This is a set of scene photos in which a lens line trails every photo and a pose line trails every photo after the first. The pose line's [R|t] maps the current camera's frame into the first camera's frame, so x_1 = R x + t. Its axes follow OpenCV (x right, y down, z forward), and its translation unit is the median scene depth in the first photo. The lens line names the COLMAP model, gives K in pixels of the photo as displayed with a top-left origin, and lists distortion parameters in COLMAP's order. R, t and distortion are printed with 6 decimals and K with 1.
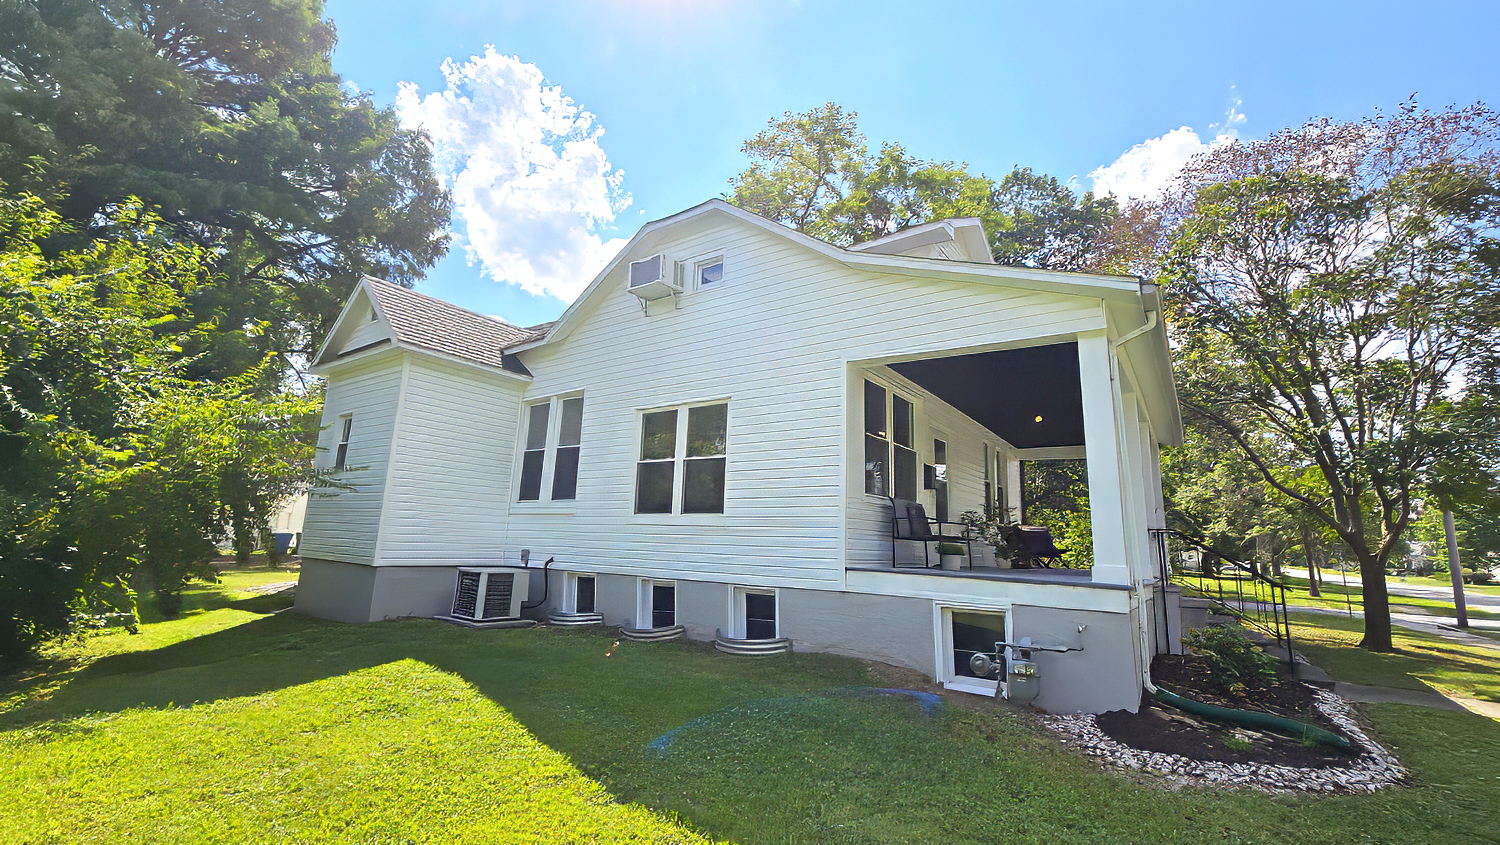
lens RADIAL K [[617.6, 0, 746.7], [0, 617.6, 416.9], [0, 0, 1]] dist [-0.003887, -0.000104]
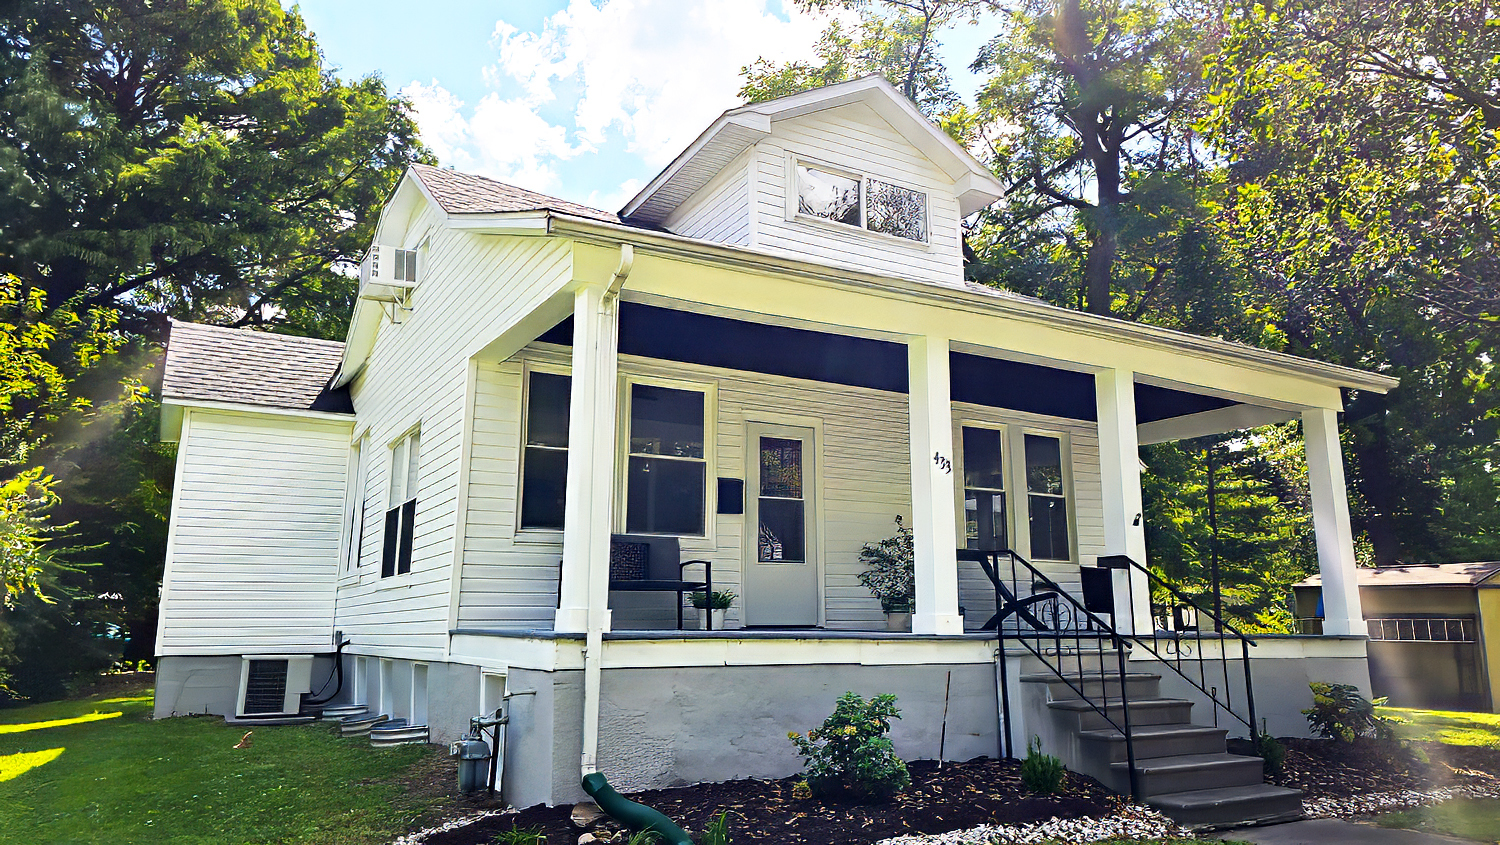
lens RADIAL K [[1007.3, 0, 750.0], [0, 1007.3, 422.5], [0, 0, 1]] dist [0.069169, -0.000197]
pose [[0.908378, -0.118536, -0.400997, 0.764868], [0.117168, 0.992716, -0.028028, 0.050278], [0.401399, -0.021524, 0.915650, 0.003918]]
